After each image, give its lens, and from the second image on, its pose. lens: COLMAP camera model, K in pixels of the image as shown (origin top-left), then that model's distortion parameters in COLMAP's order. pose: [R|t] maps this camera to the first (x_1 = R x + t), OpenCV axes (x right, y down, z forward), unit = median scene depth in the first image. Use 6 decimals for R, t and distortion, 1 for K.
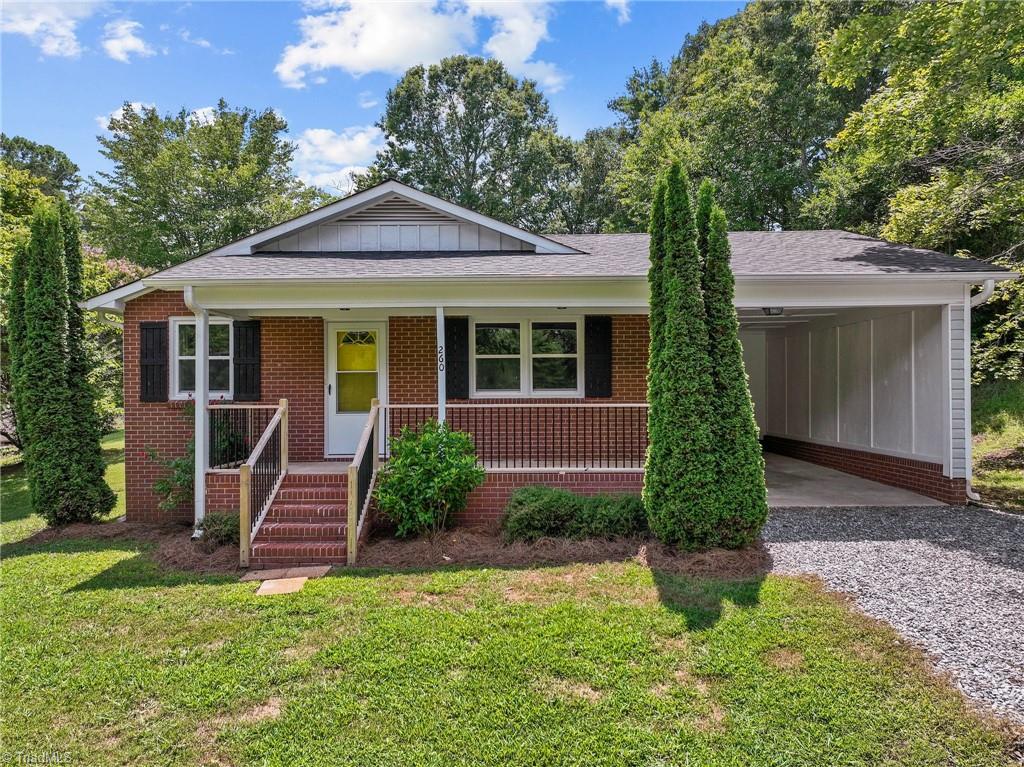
lens RADIAL K [[727.5, 0, 509.2], [0, 727.5, 388.5], [0, 0, 1]] dist [-0.006051, 0.013729]
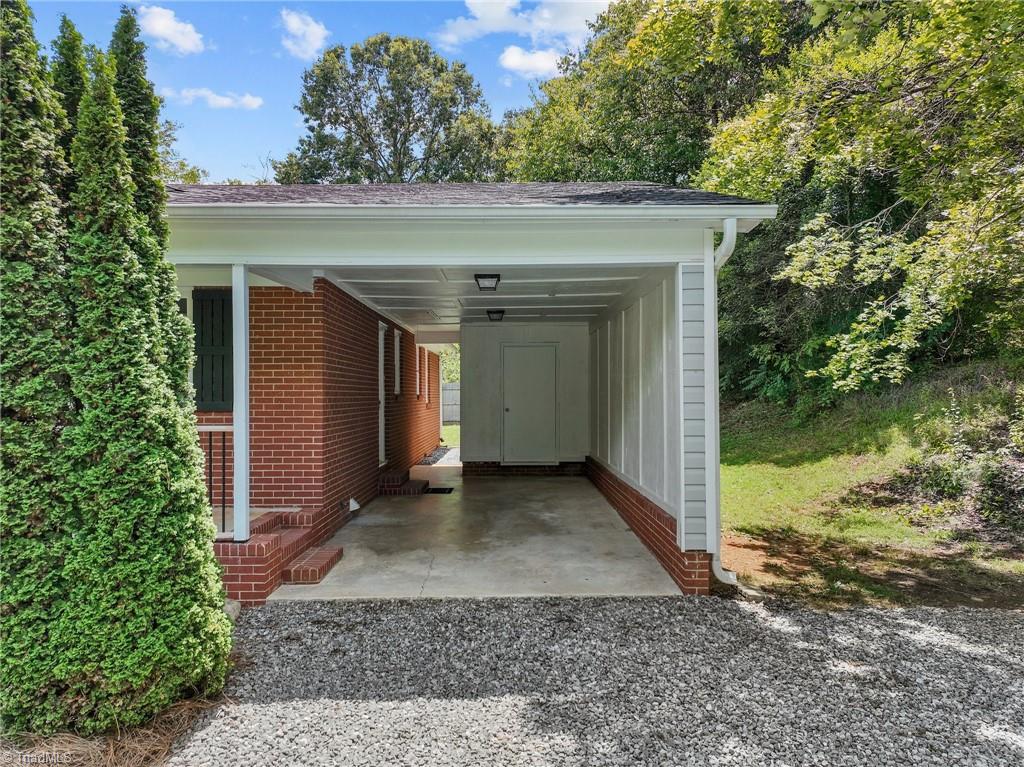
lens RADIAL K [[727.5, 0, 518.0], [0, 727.5, 388.7], [0, 0, 1]] dist [-0.006051, 0.013729]
pose [[0.999719, 0.001855, 0.023620, 0.384344], [-0.001757, 0.999990, -0.004132, -0.006728], [-0.023627, 0.004089, 0.999712, 0.336367]]
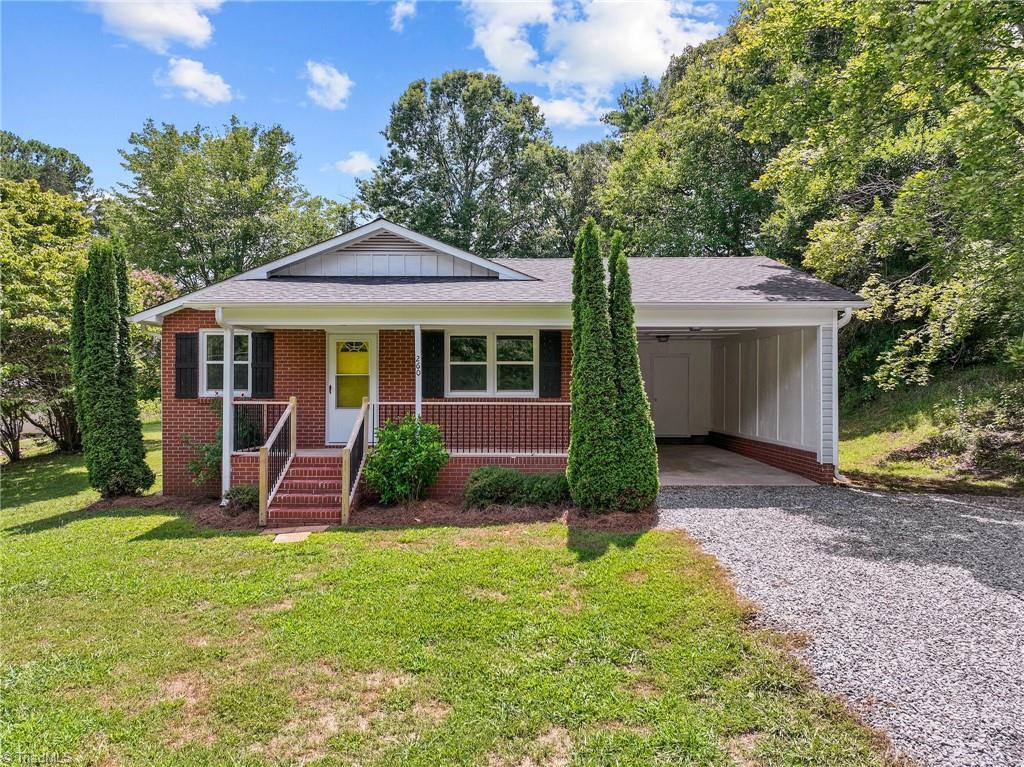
lens RADIAL K [[727.5, 0, 512.8], [0, 727.5, 387.6], [0, 0, 1]] dist [-0.006051, 0.013729]
pose [[0.999971, 0.007457, -0.001705, 0.061599], [-0.007457, 0.999972, 0.000395, -0.004269], [0.001708, -0.000382, 0.999998, -0.220326]]
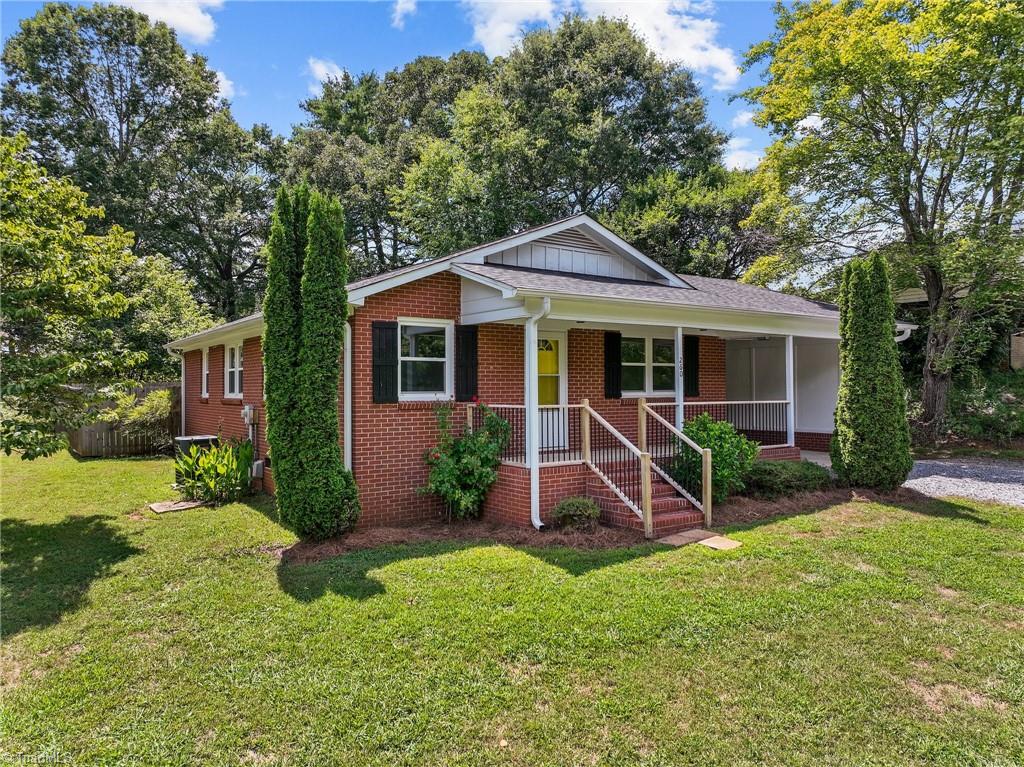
lens RADIAL K [[727.5, 0, 512.1], [0, 727.5, 376.7], [0, 0, 1]] dist [-0.006051, 0.013729]
pose [[0.811545, 0.012668, 0.584153, -0.920158], [-0.003194, 0.999846, -0.017245, -0.000848], [-0.584281, 0.012130, 0.811460, 0.107435]]
